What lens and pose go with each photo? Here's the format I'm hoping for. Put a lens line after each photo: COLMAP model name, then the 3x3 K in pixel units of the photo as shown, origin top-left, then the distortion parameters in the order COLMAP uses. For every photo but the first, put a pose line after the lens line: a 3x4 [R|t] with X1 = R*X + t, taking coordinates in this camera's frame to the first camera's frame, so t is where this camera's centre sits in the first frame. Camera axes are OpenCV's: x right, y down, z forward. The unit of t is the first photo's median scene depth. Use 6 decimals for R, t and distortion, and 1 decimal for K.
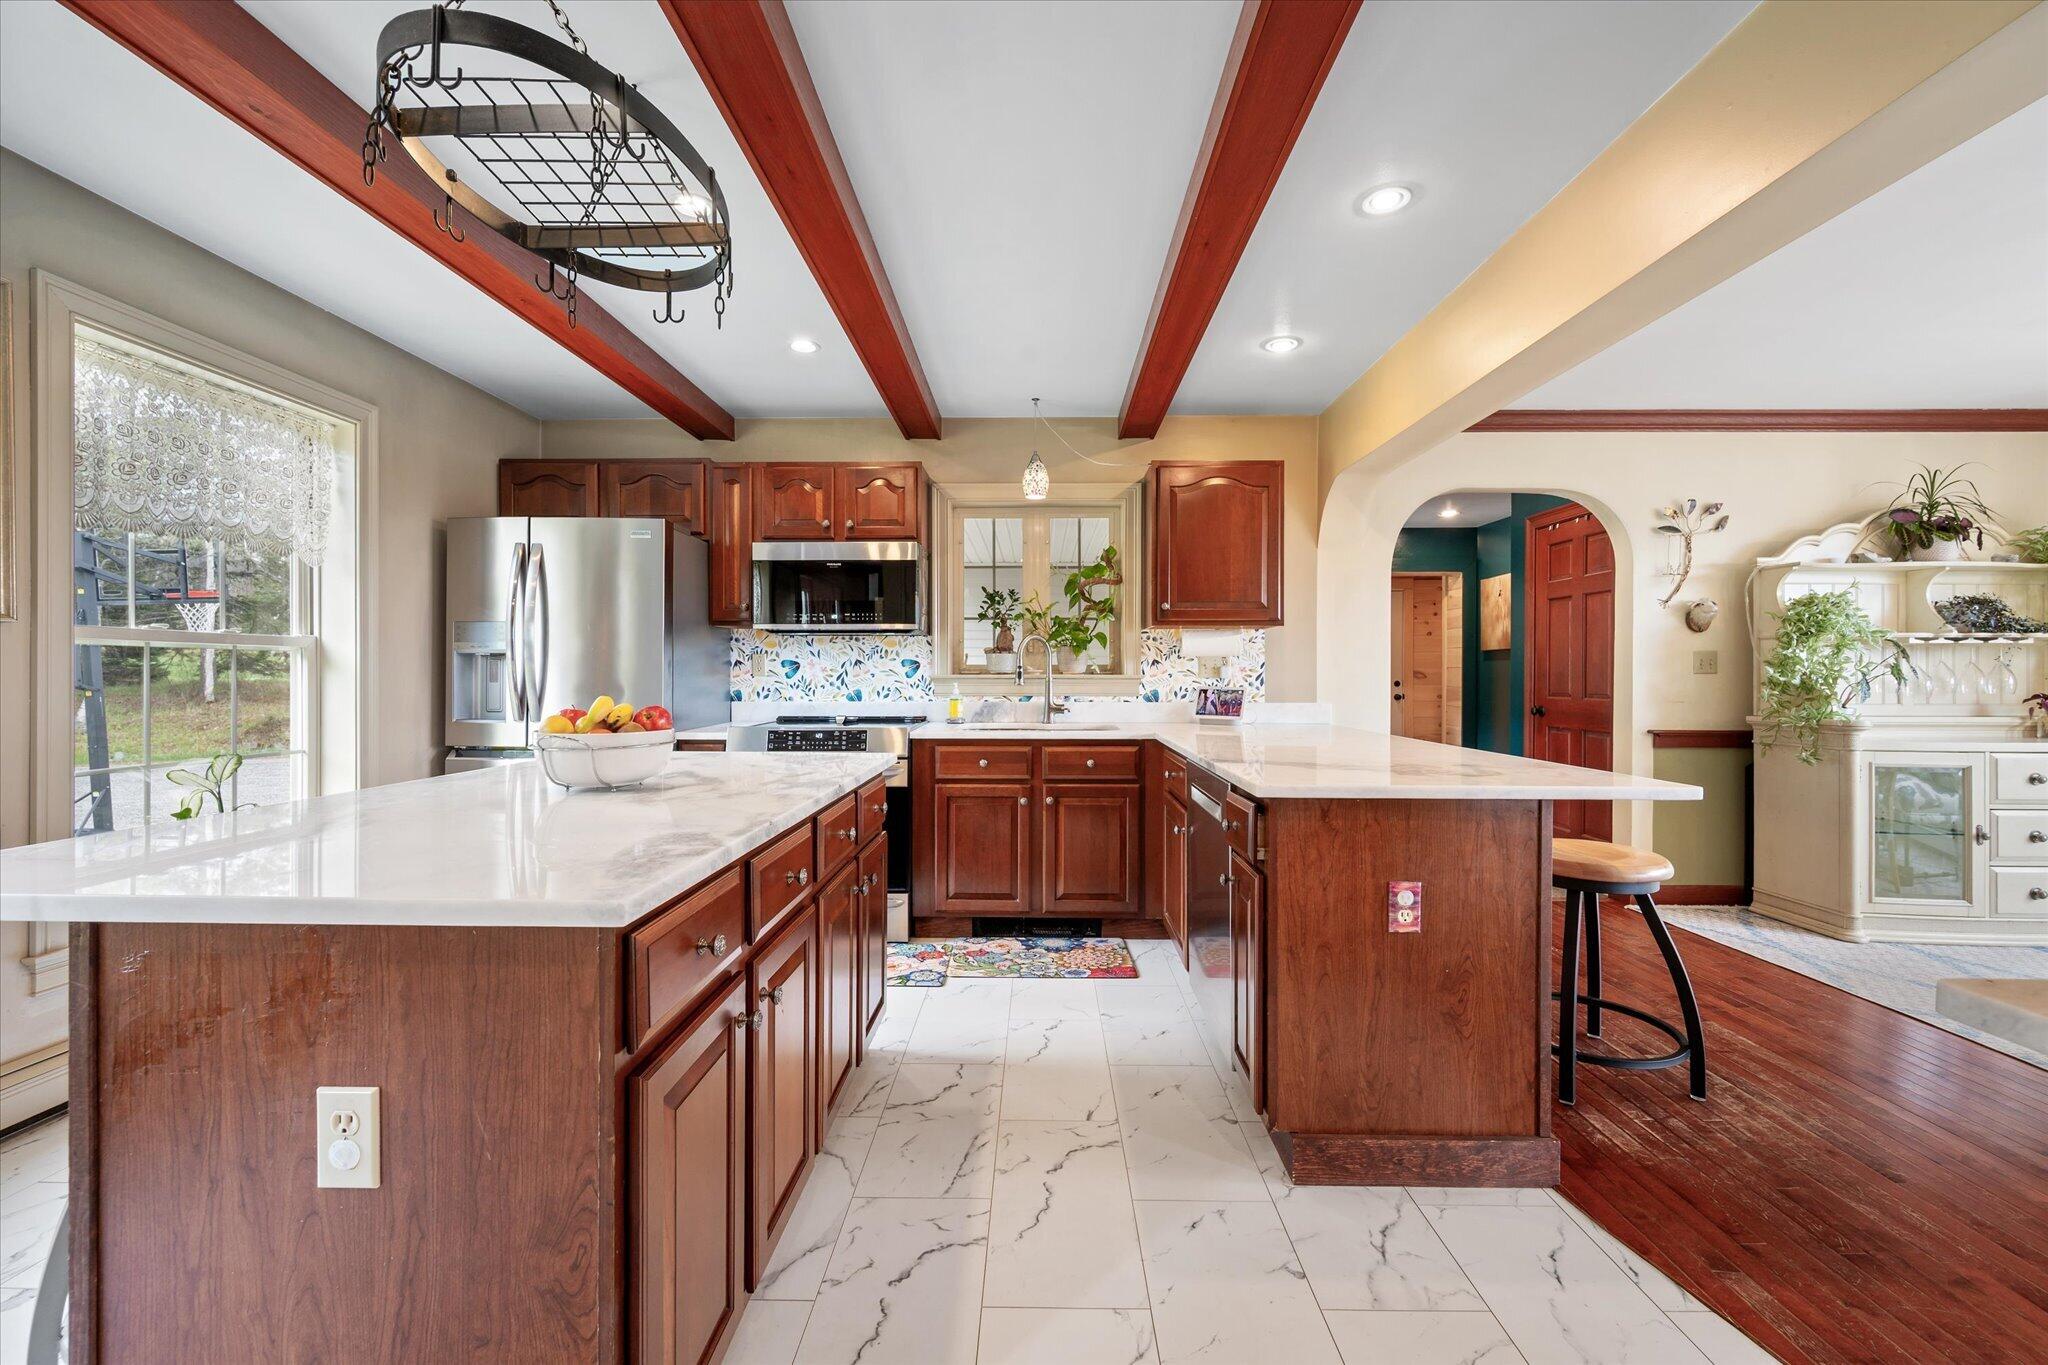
lens RADIAL K [[800.5, 0, 1029.2], [0, 800.5, 683.3], [0, 0, 1]] dist [0.000486, -0.000838]
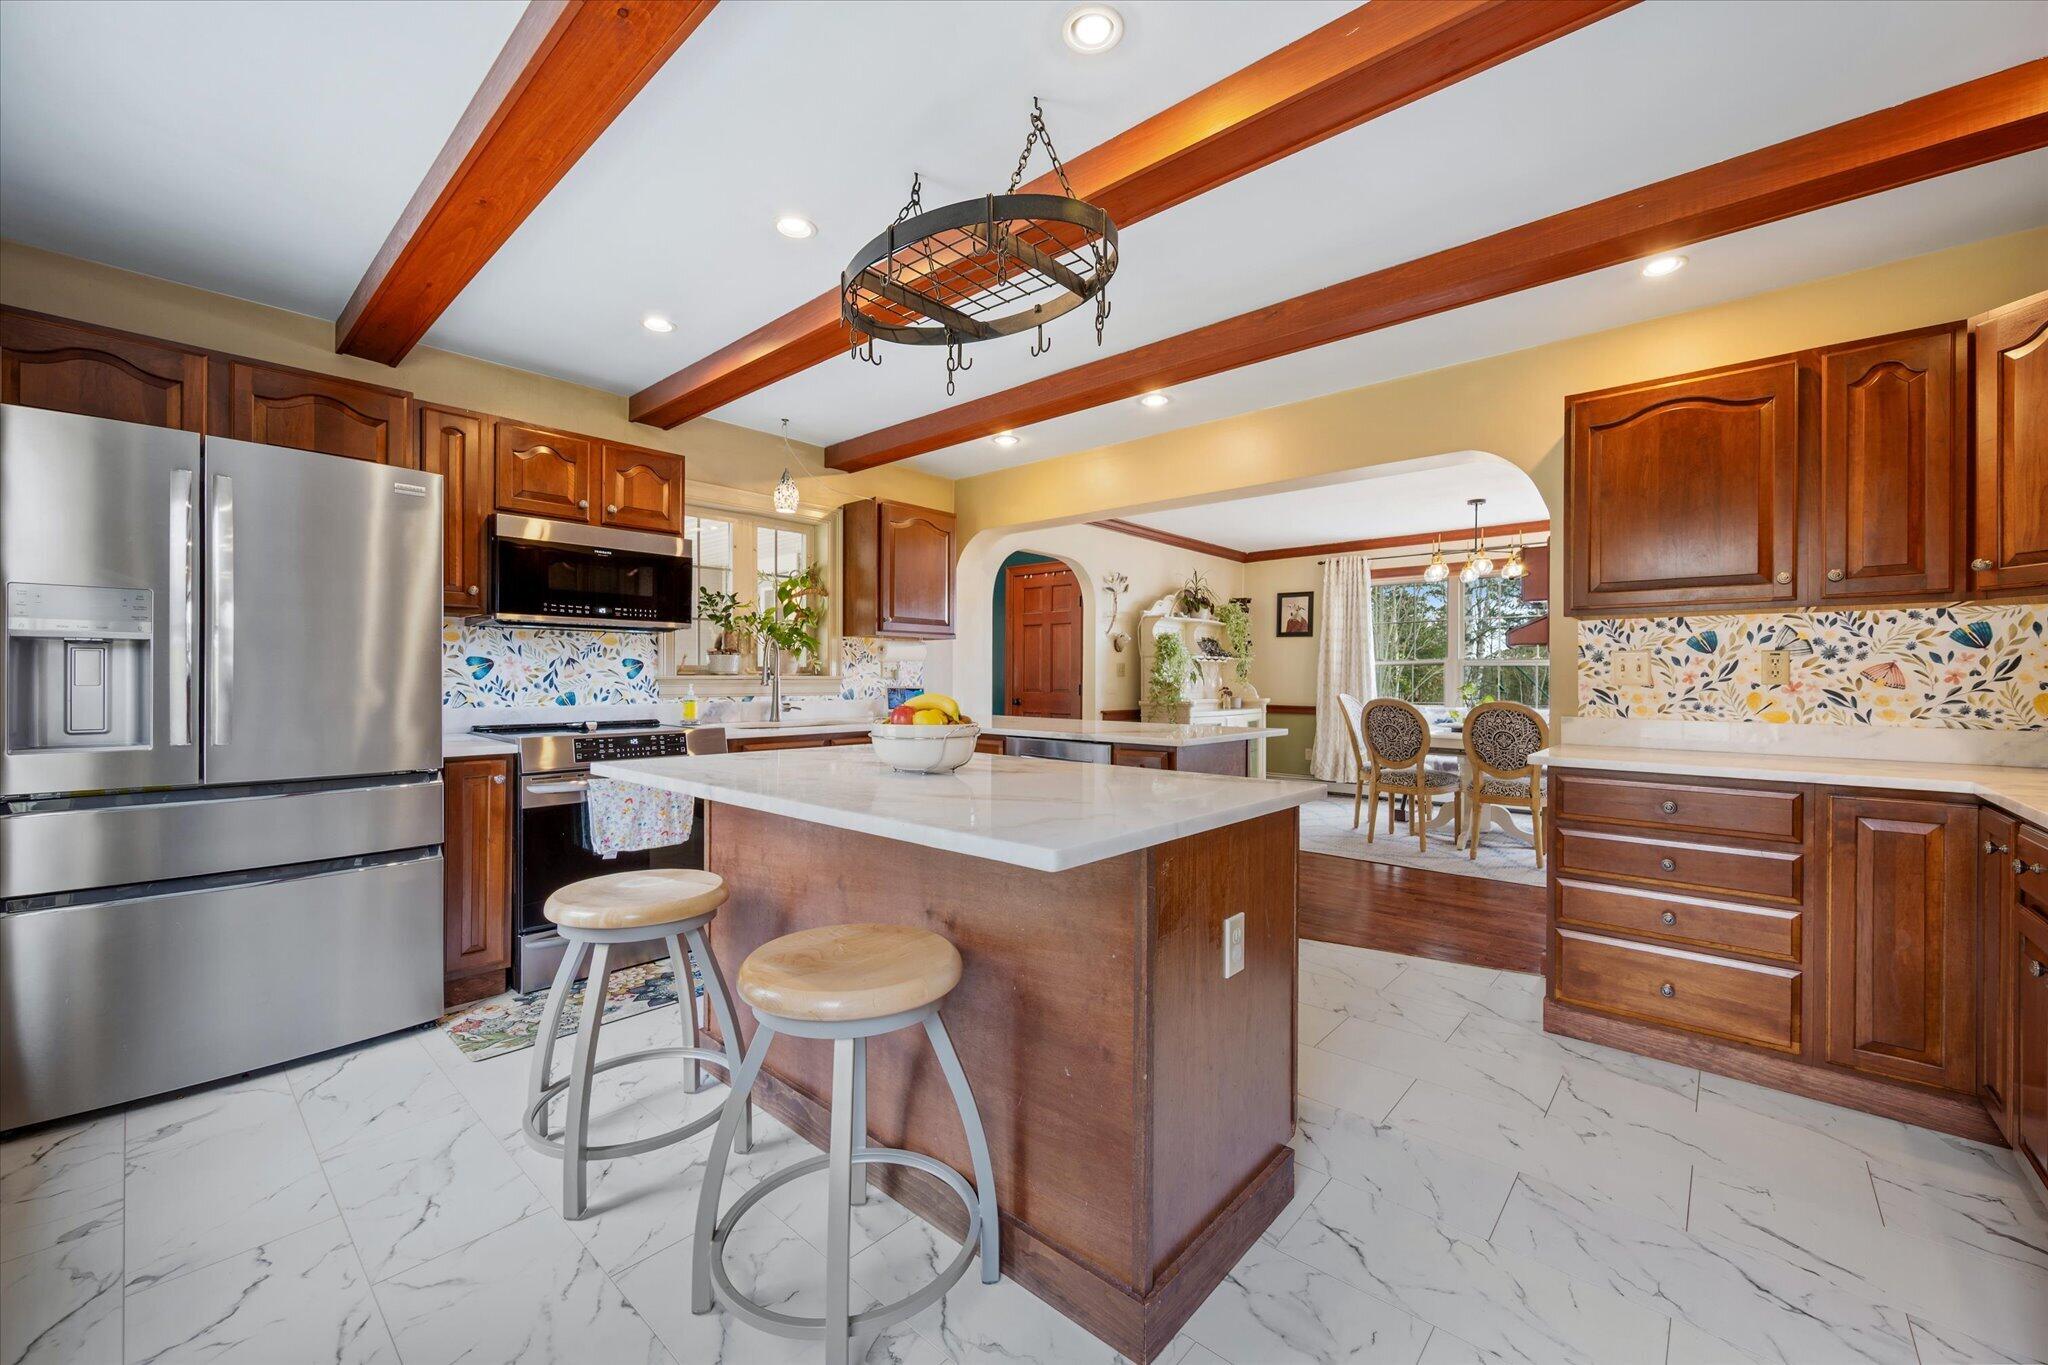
lens RADIAL K [[800.5, 0, 1031.6], [0, 800.5, 682.4], [0, 0, 1]] dist [0.000486, -0.000838]
pose [[0.648900, -0.003229, 0.760867, -0.569187], [0.003532, 0.999993, 0.001232, -0.001944], [-0.760865, 0.001888, 0.648907, 0.046422]]
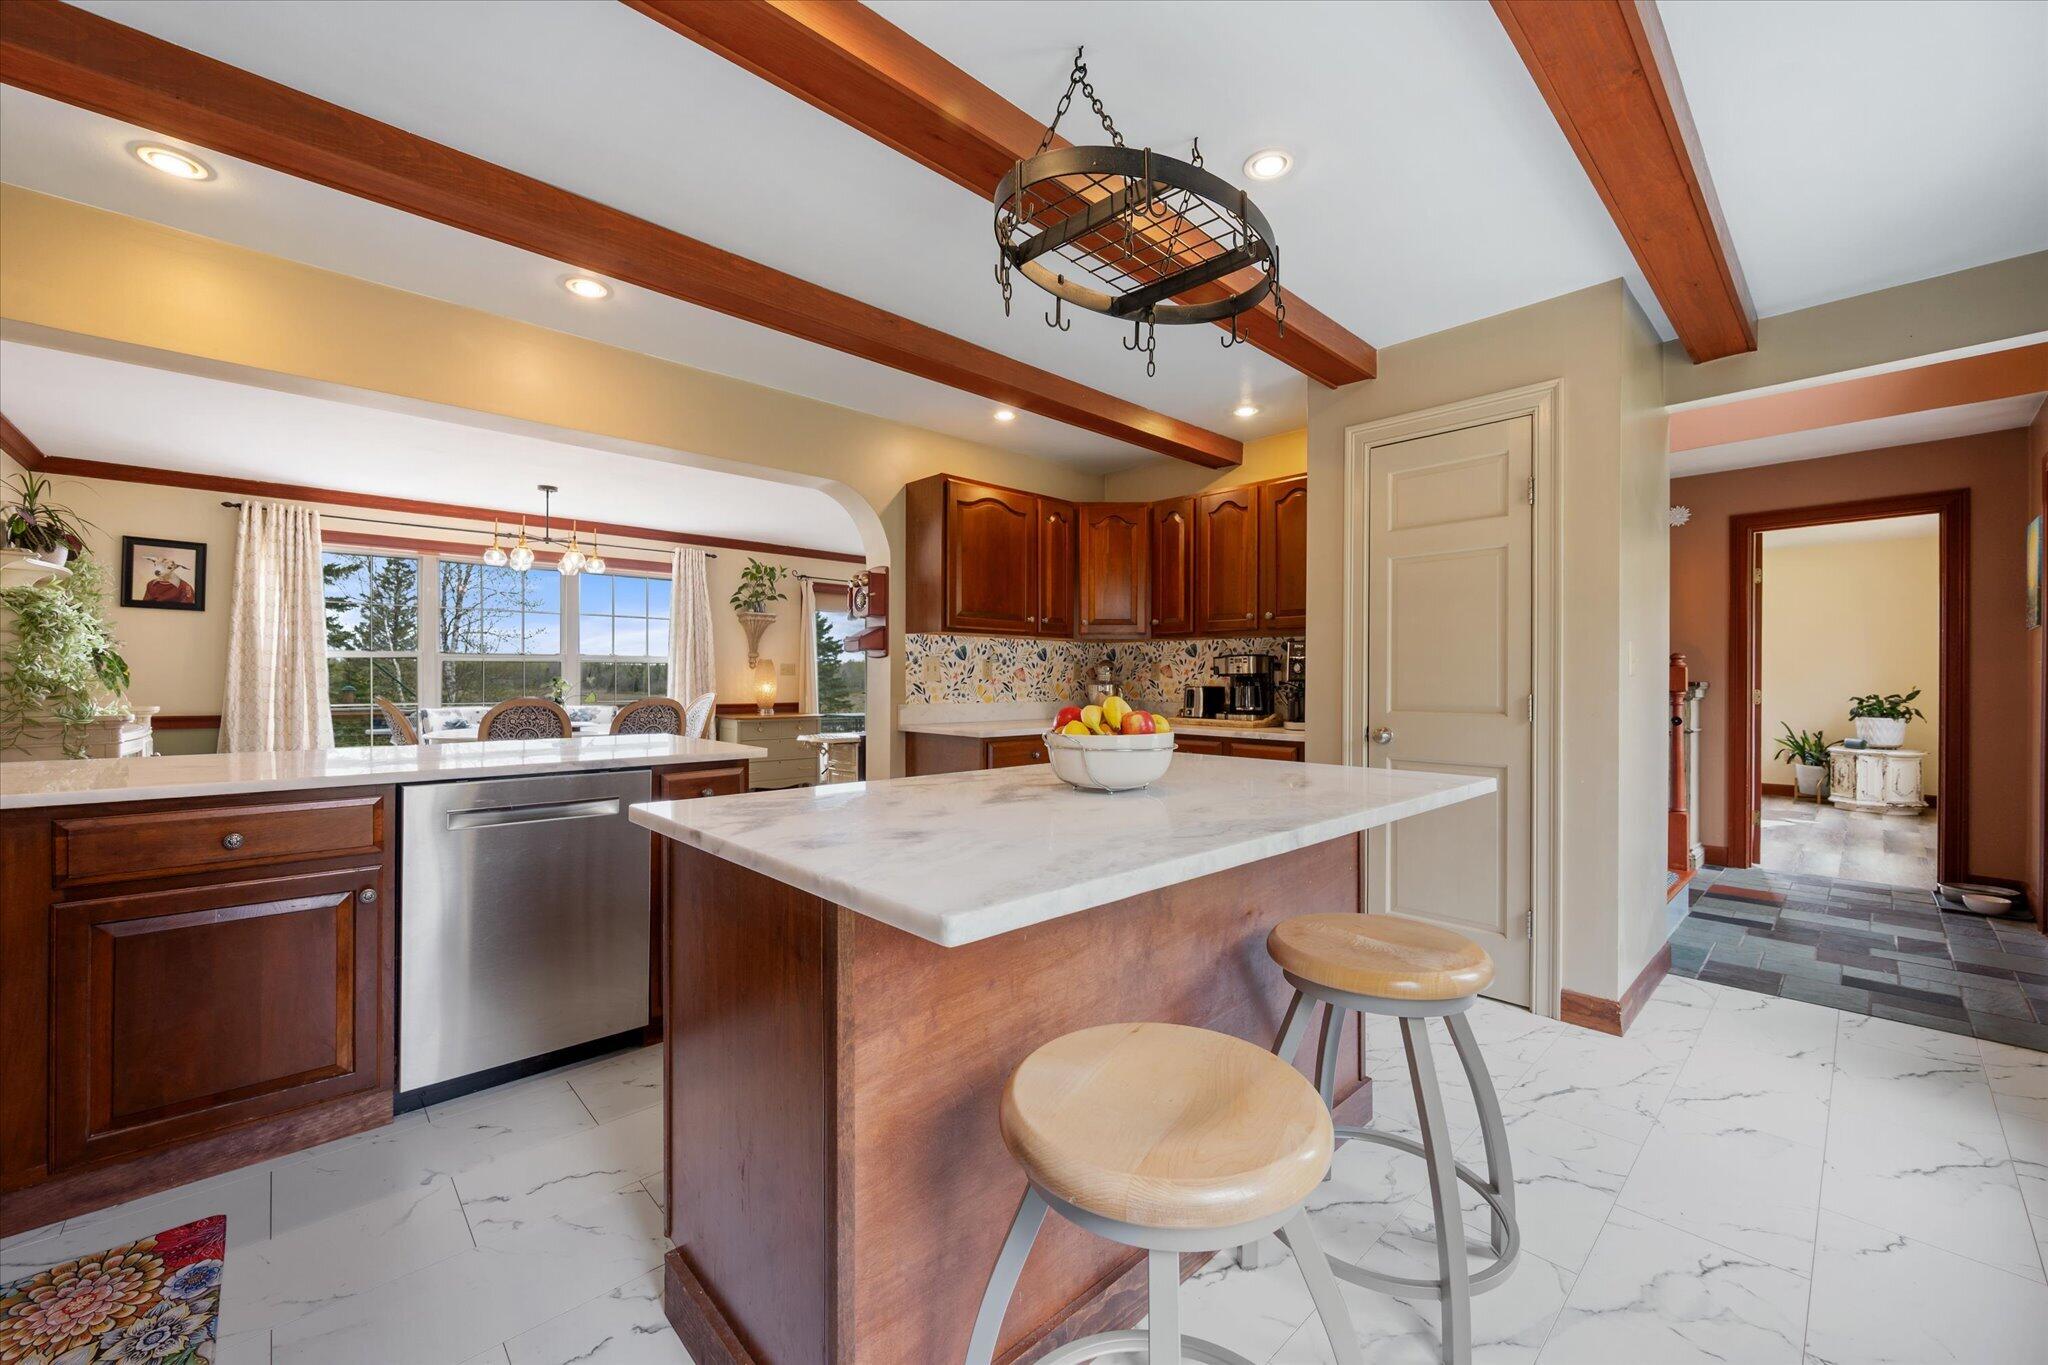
lens RADIAL K [[800.5, 0, 1025.9], [0, 800.5, 680.1], [0, 0, 1]] dist [0.000486, -0.000838]
pose [[-0.696266, -0.005436, 0.717763, -0.501257], [0.001750, 0.999955, 0.009271, -0.007115], [-0.717782, 0.007711, -0.696226, 0.756384]]
